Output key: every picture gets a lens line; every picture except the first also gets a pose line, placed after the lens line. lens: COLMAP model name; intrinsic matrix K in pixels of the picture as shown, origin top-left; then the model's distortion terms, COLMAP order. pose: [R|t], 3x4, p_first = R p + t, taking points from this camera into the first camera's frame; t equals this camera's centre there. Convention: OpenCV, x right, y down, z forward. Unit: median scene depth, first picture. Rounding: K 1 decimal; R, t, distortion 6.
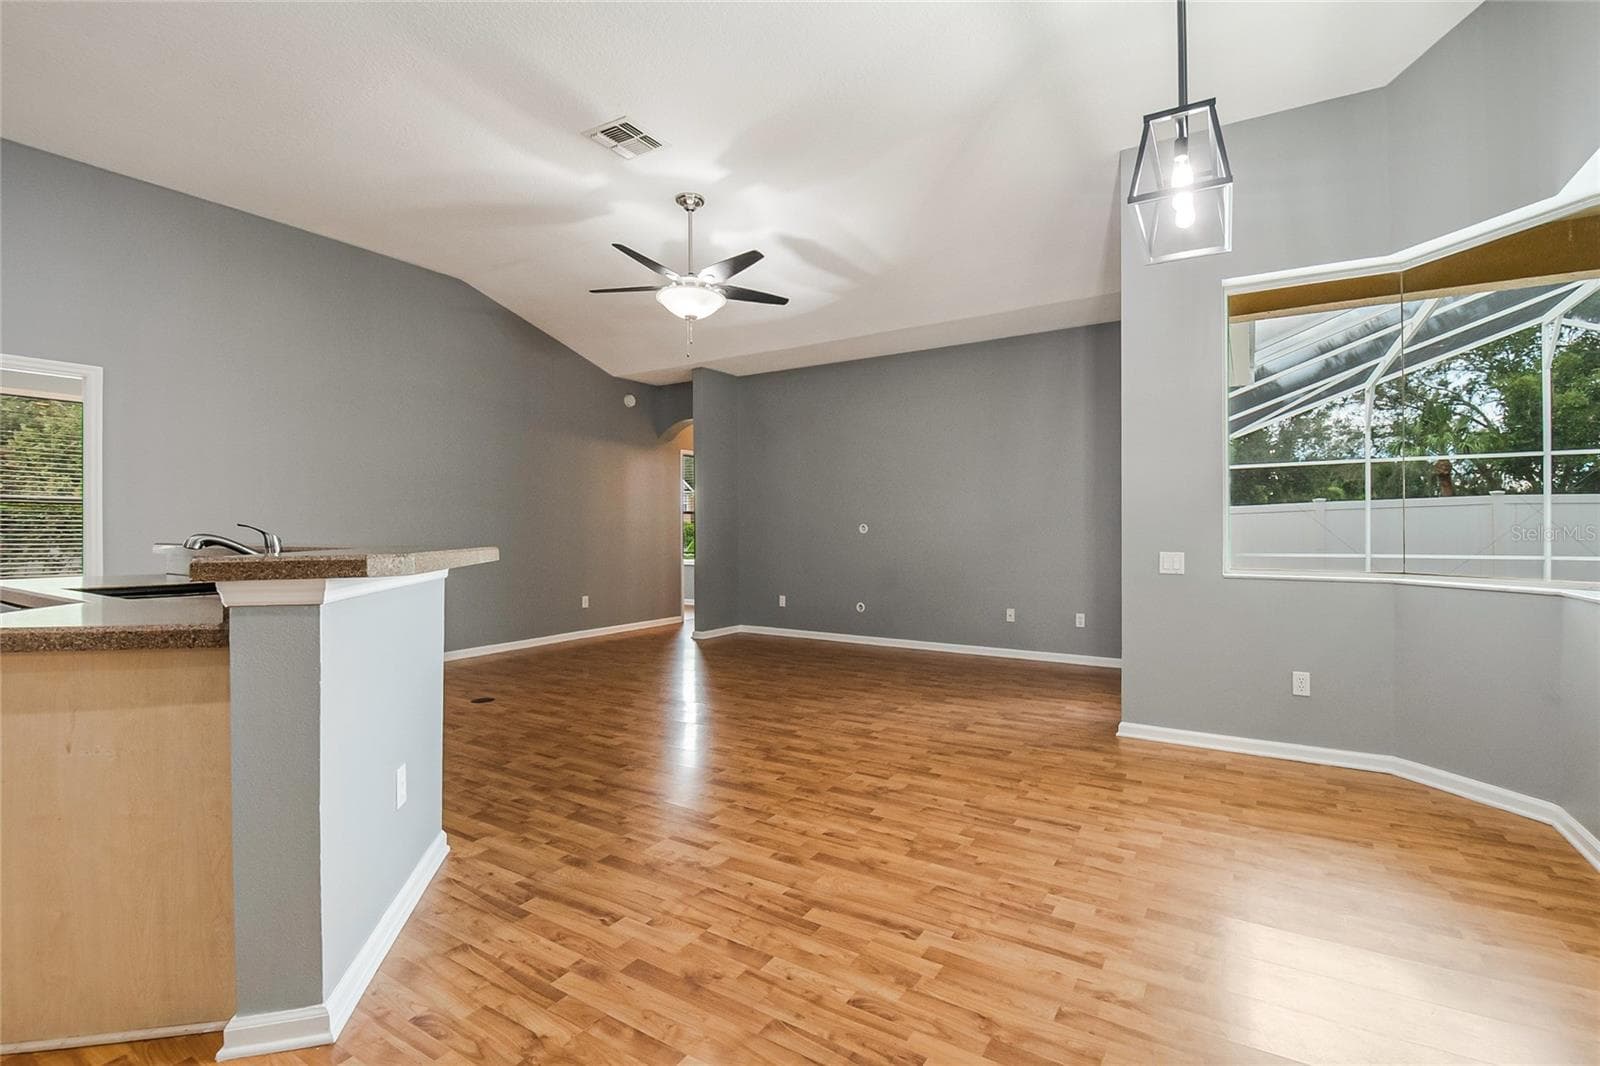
lens RADIAL K [[707.7, 0, 808.1], [0, 707.7, 531.0], [0, 0, 1]] dist [-0.004615, -0.001671]
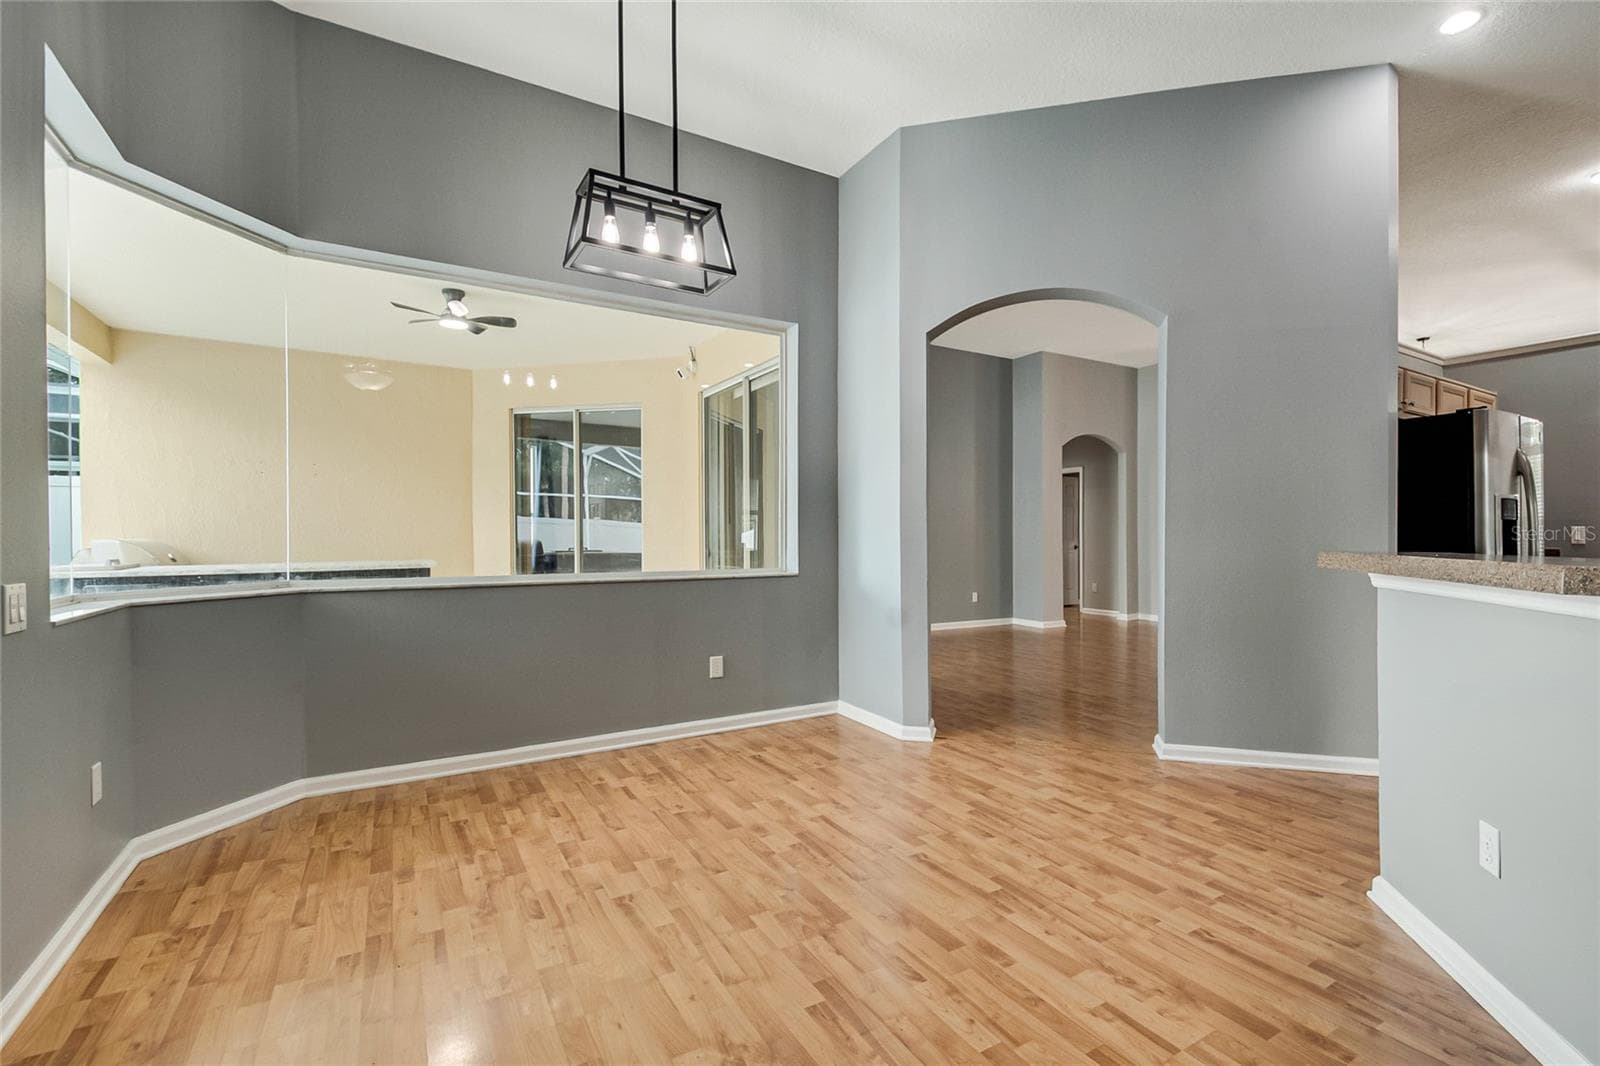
lens RADIAL K [[707.7, 0, 813.9], [0, 707.7, 534.4], [0, 0, 1]] dist [-0.004615, -0.001671]
pose [[-0.890023, 0.003701, 0.455900, -0.237671], [0.002601, 0.999992, -0.003039, 0.002163], [-0.455907, -0.001519, -0.890026, 2.017989]]
